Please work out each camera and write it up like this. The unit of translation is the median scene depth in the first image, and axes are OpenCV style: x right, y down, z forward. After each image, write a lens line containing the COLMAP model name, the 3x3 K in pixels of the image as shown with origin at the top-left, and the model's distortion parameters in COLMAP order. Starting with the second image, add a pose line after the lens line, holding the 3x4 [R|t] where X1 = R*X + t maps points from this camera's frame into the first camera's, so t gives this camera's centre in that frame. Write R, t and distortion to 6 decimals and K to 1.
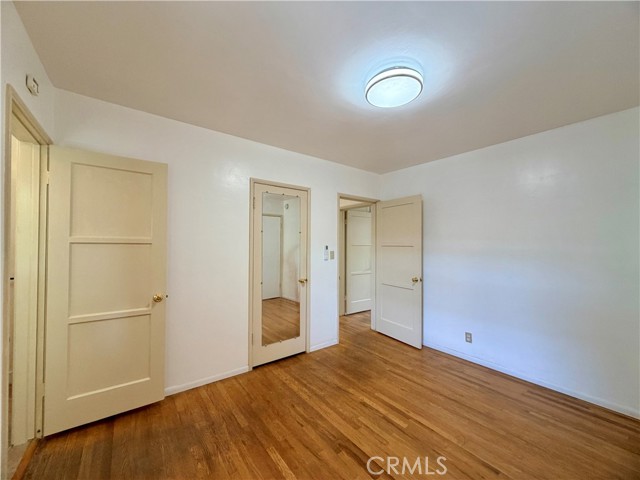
lens RADIAL K [[255.8, 0, 323.5], [0, 255.8, 243.1], [0, 0, 1]] dist [0.001583, 0.000484]
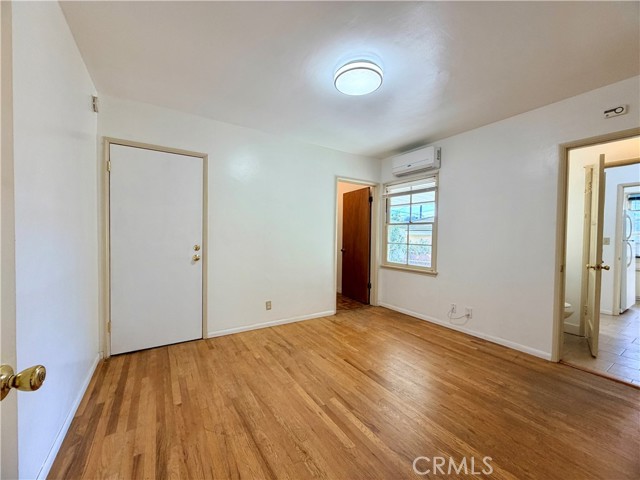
lens RADIAL K [[255.8, 0, 320.1], [0, 255.8, 241.6], [0, 0, 1]] dist [0.001583, 0.000484]
pose [[-0.995210, -0.024703, 0.094590, 0.243987], [-0.022723, 0.999501, 0.021954, 0.079943], [-0.095085, 0.019700, -0.995274, 1.653381]]
